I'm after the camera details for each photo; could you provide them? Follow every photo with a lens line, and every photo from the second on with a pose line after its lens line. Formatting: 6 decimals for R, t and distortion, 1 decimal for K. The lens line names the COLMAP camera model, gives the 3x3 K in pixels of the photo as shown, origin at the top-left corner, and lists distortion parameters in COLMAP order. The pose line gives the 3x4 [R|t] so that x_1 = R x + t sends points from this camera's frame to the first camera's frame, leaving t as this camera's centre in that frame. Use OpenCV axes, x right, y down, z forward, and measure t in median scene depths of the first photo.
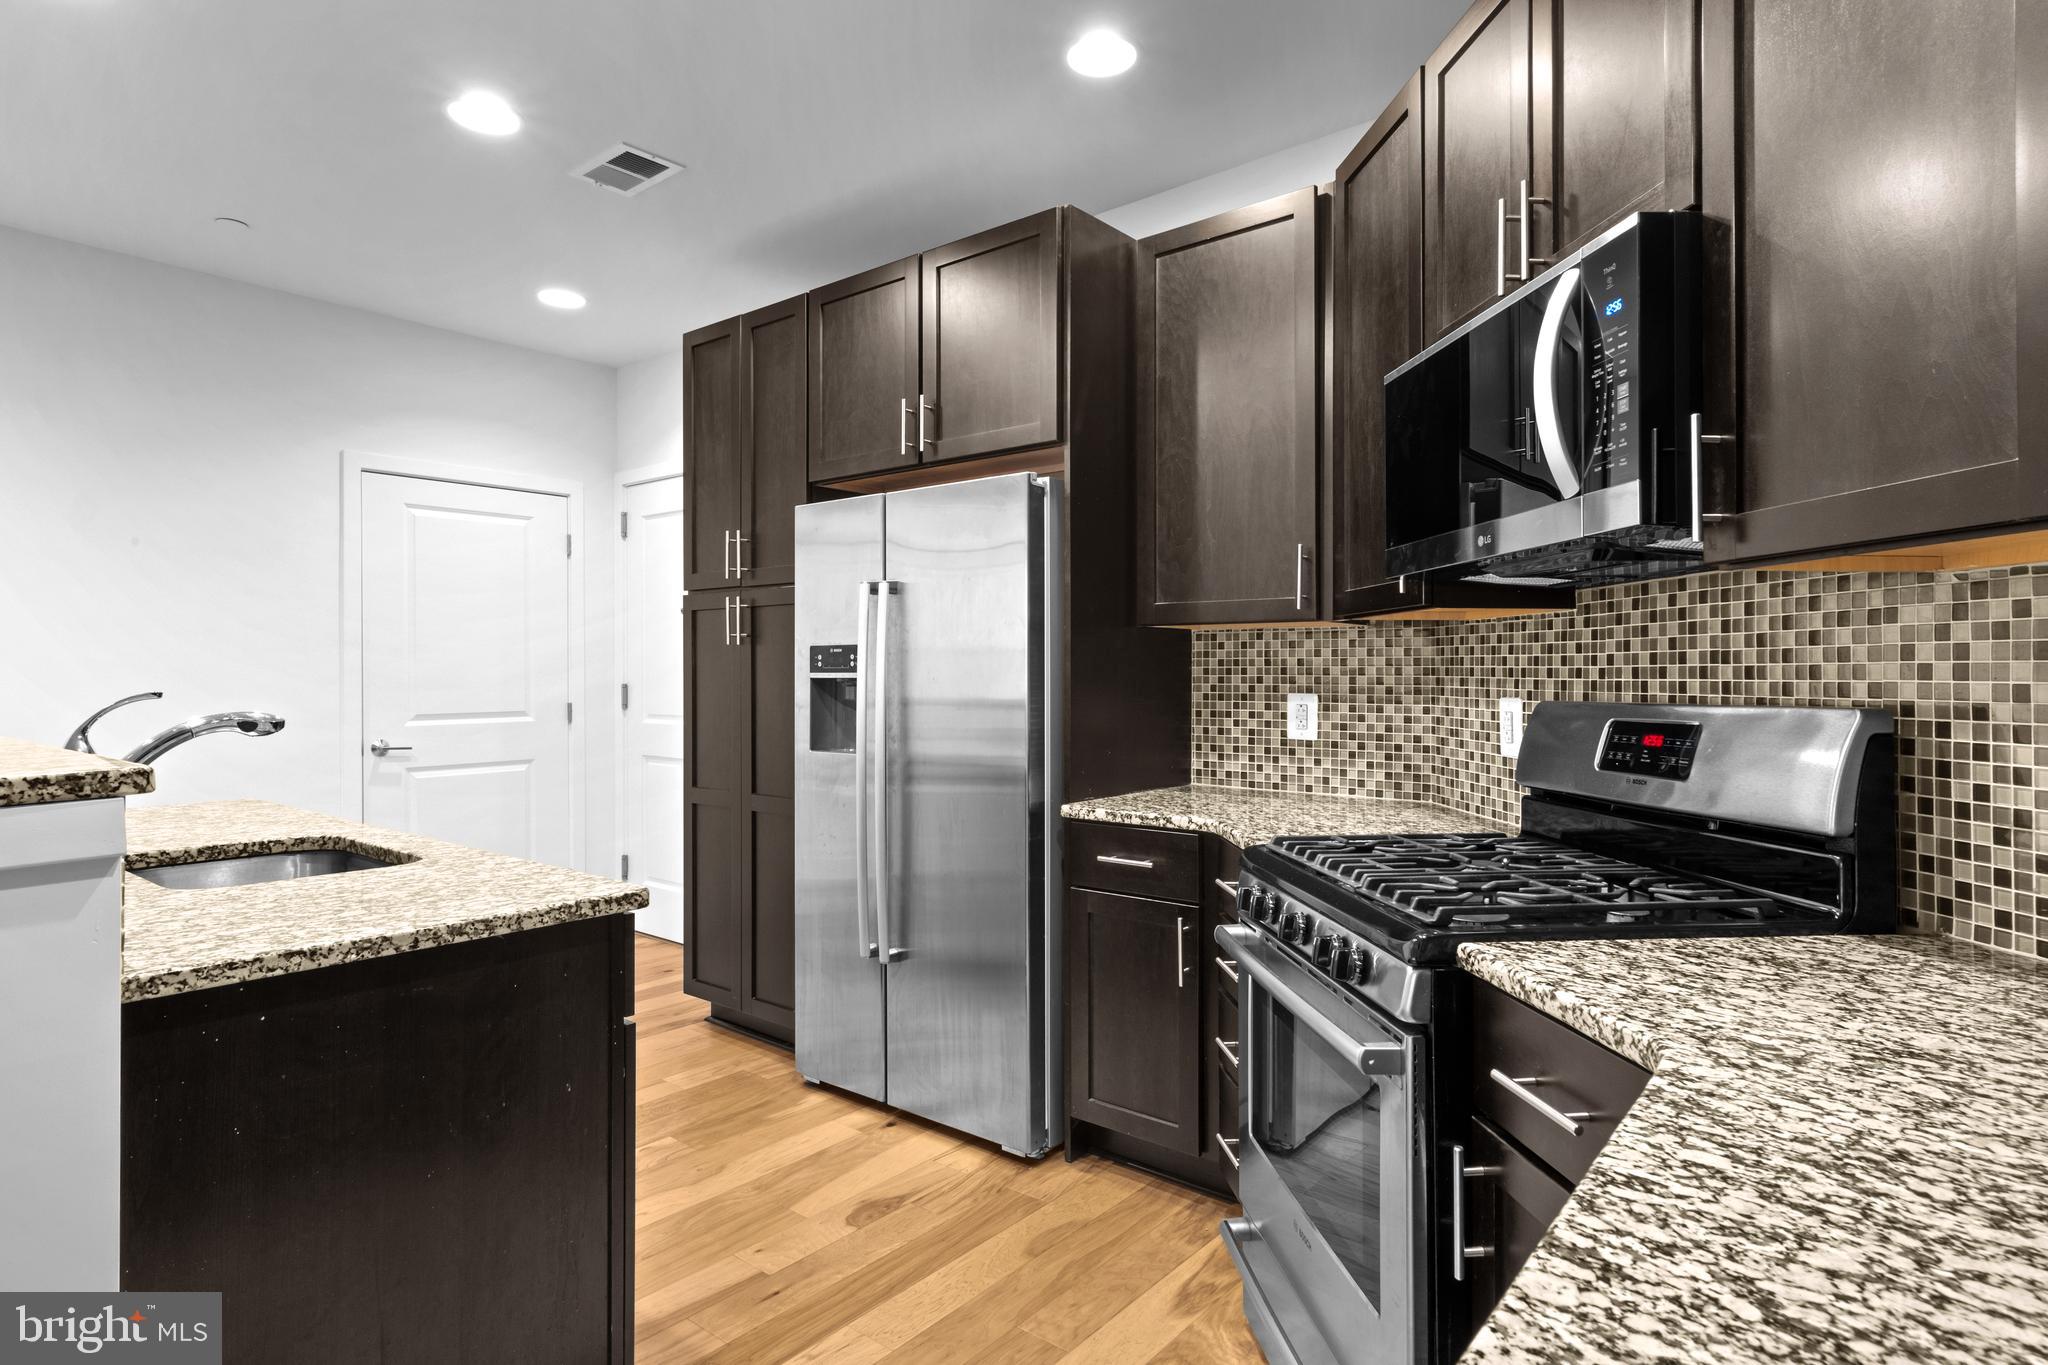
lens RADIAL K [[1092.6, 0, 1034.7], [0, 1092.6, 671.3], [0, 0, 1]] dist [0.004066, 0.001580]
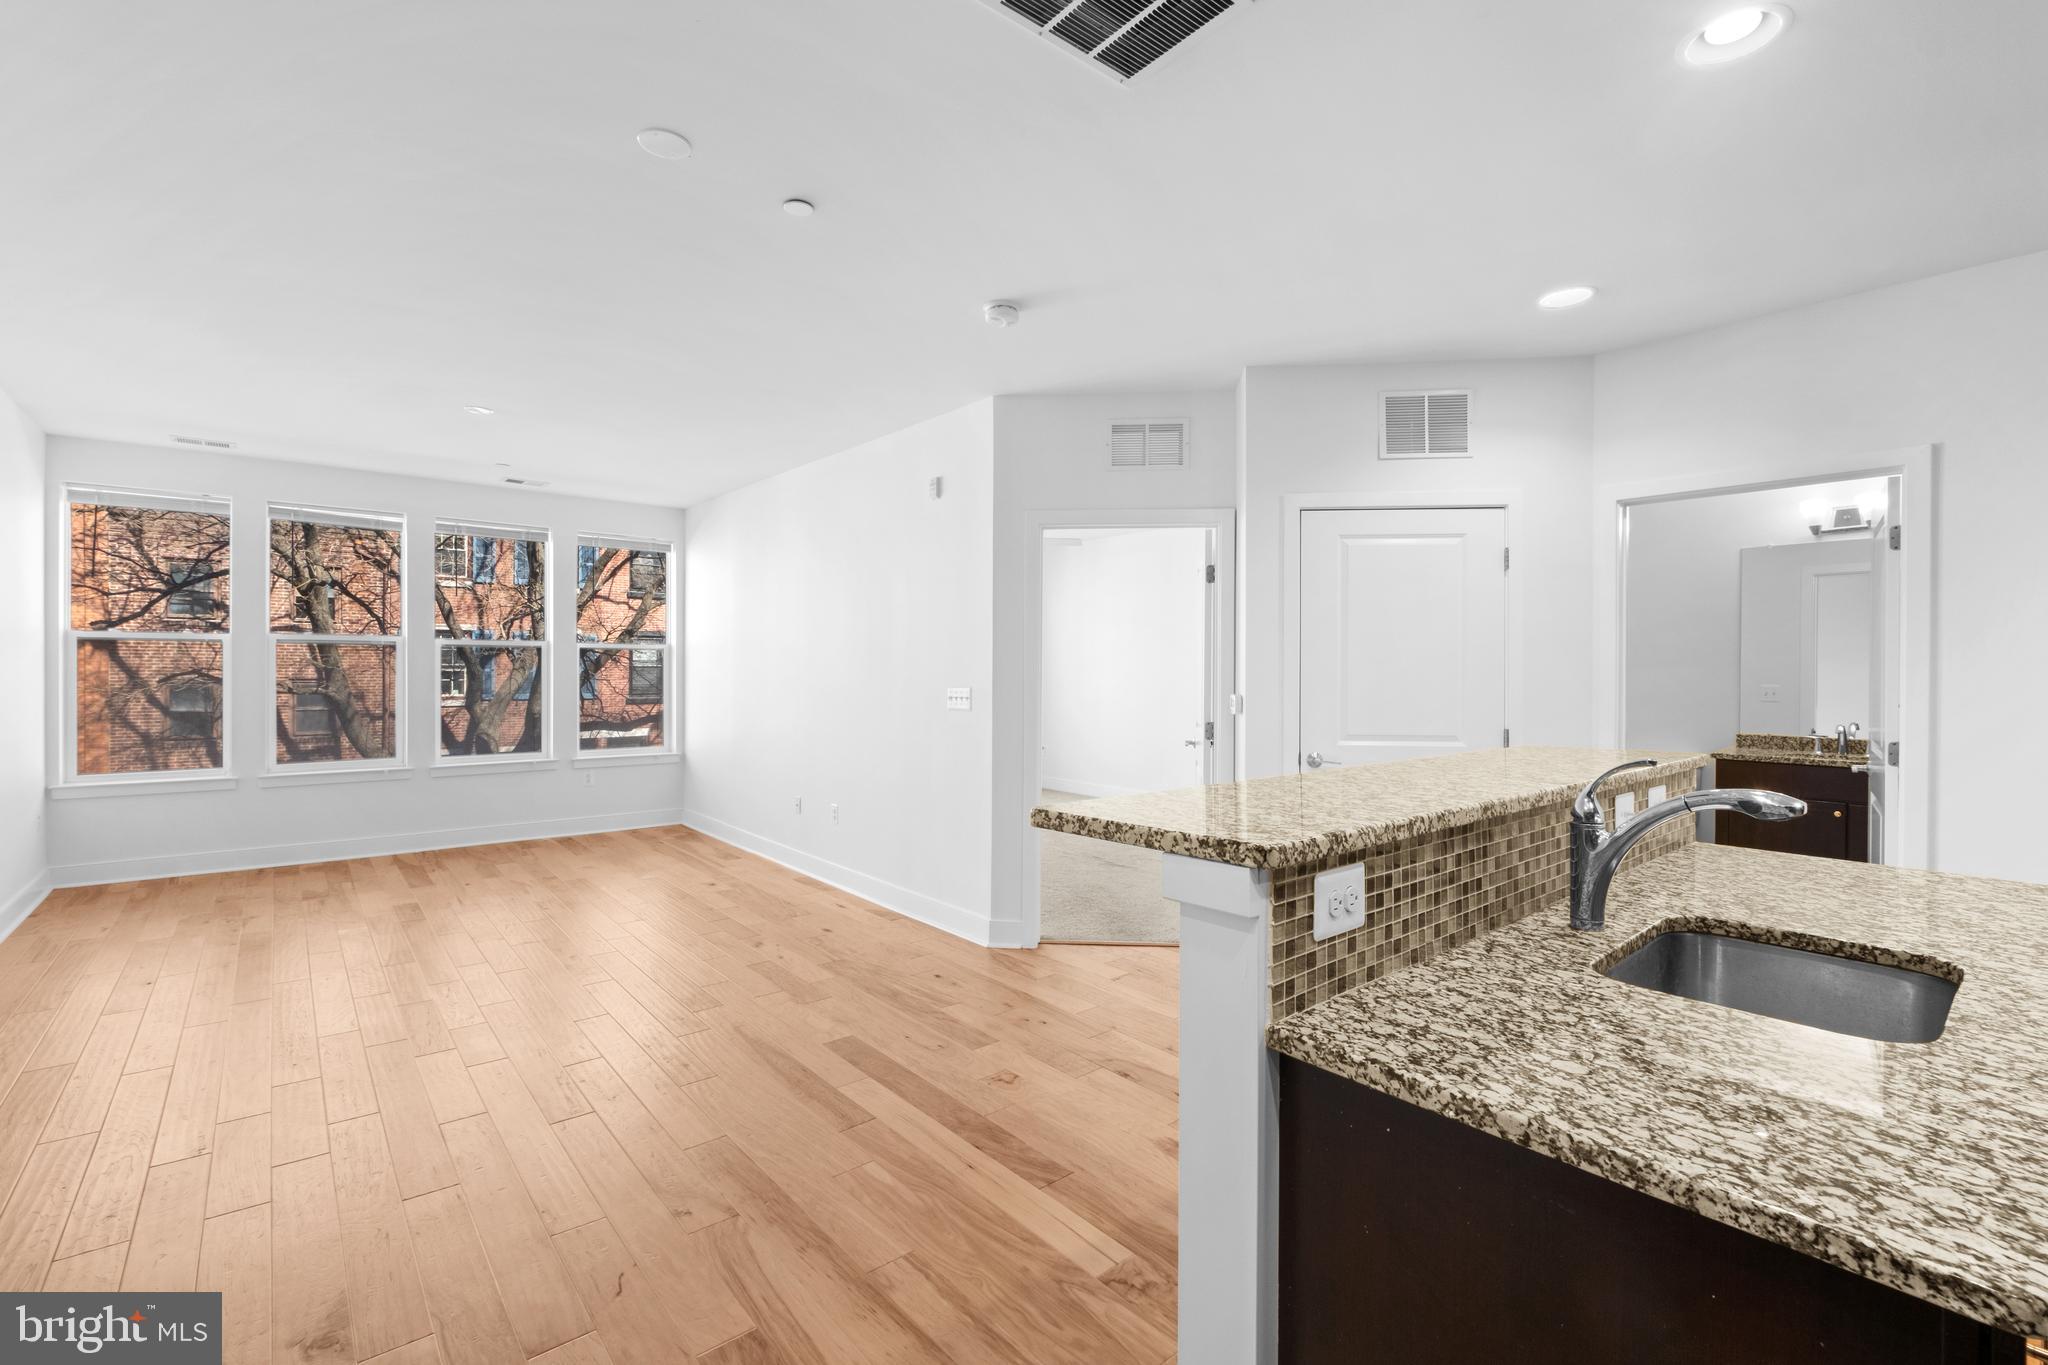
lens RADIAL K [[896.4, 0, 1031.2], [0, 896.4, 674.0], [0, 0, 1]] dist [0.007221, -0.006251]
pose [[-0.183345, 0.005402, -0.983034, 0.062926], [-0.004045, 0.999972, 0.006249, -0.044175], [0.983040, 0.005123, -0.183318, 0.444644]]
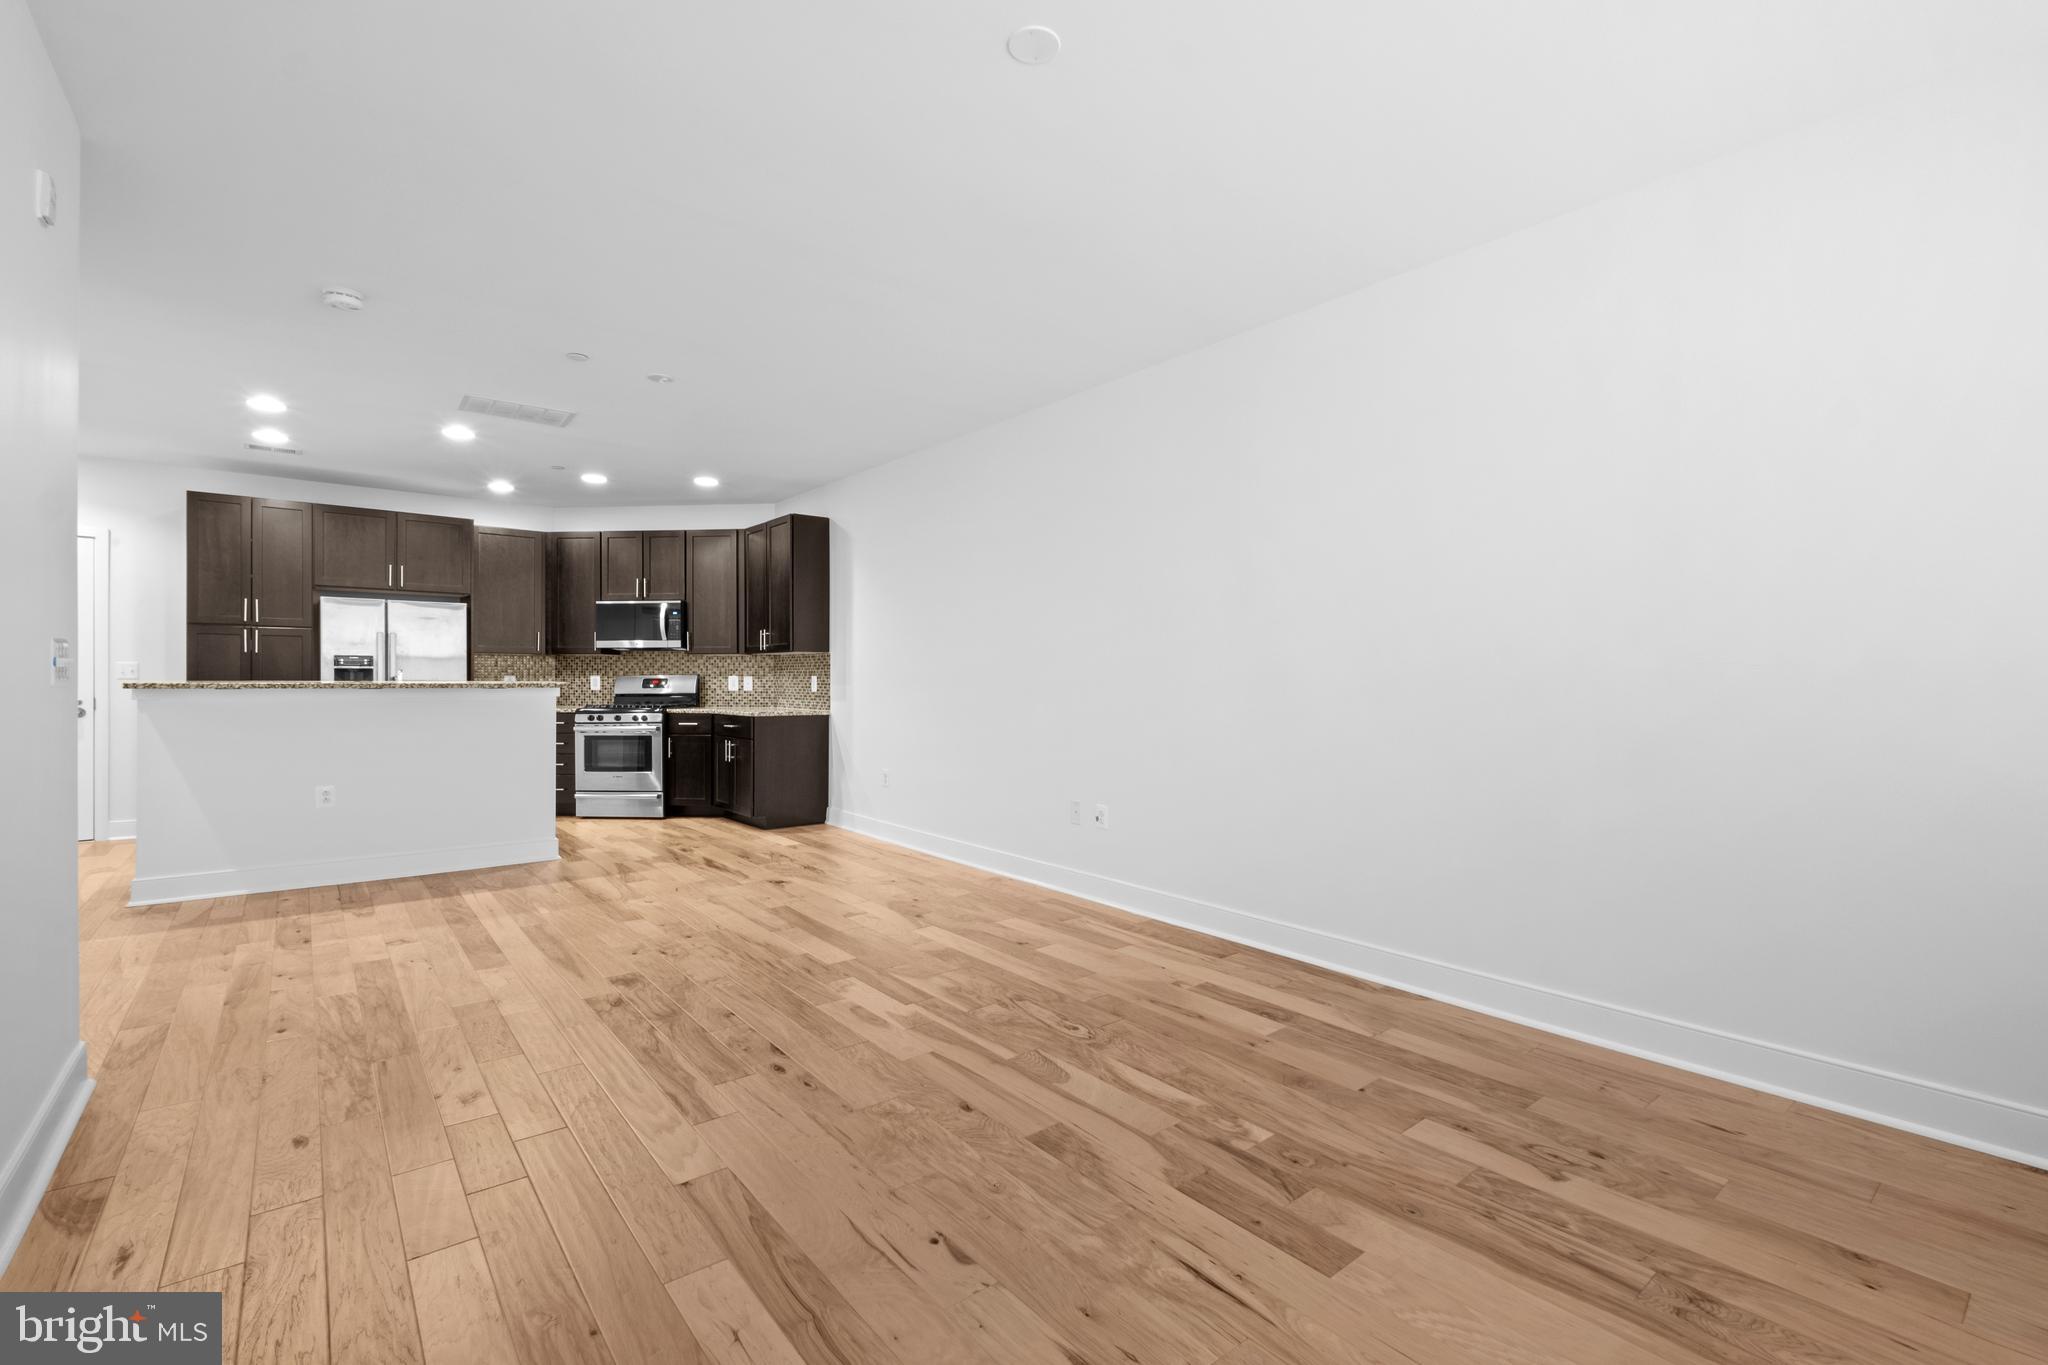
lens RADIAL K [[896.4, 0, 1037.1], [0, 896.4, 684.4], [0, 0, 1]] dist [0.007221, -0.006251]
pose [[0.195616, -0.004057, 0.980672, -2.483565], [-0.005190, 0.999973, 0.005172, 0.031212], [-0.980667, -0.006102, 0.195590, -1.252579]]
